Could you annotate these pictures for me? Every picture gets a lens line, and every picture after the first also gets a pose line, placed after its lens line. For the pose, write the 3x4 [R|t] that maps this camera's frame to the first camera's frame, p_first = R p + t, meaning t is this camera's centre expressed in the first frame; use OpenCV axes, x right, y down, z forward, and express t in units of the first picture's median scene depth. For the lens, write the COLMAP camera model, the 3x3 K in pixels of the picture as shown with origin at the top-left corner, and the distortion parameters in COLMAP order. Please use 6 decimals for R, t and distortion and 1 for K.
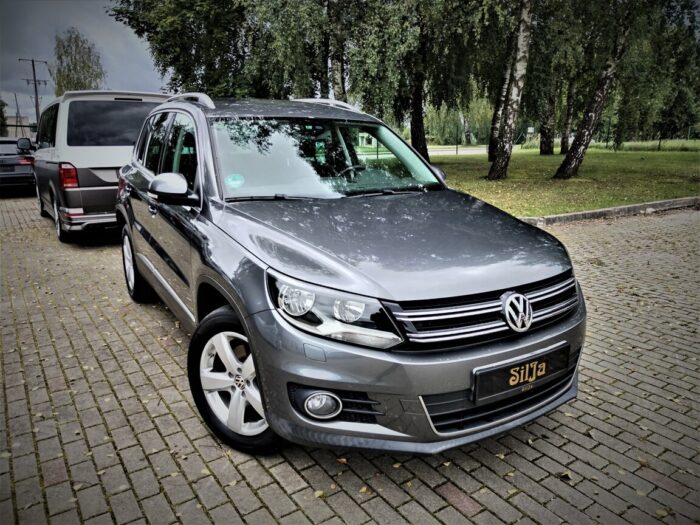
lens RADIAL K [[512.9, 0, 351.8], [0, 512.9, 267.8], [0, 0, 1]] dist [0.005547, 0.000541]
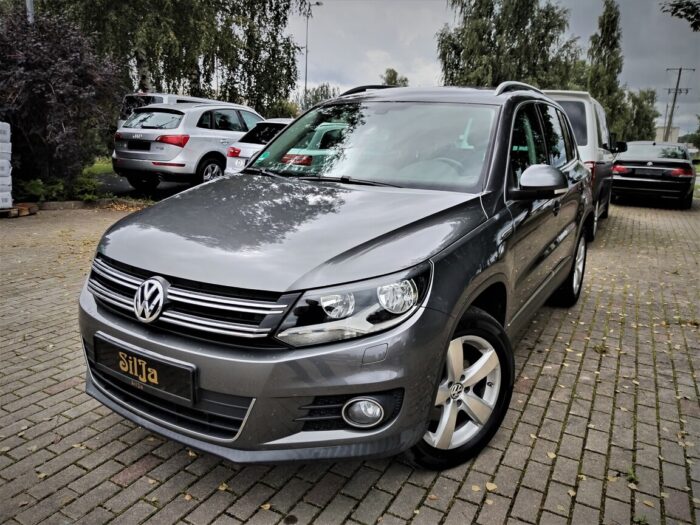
lens RADIAL K [[529.4, 0, 350.0], [0, 529.4, 262.5], [0, 0, 1]] dist [-0.001699, 0.005155]
pose [[0.454767, 0.219886, -0.863039, 0.227921], [-0.250062, 0.961587, 0.113227, -0.030537], [0.854784, 0.164321, 0.492283, 0.149731]]
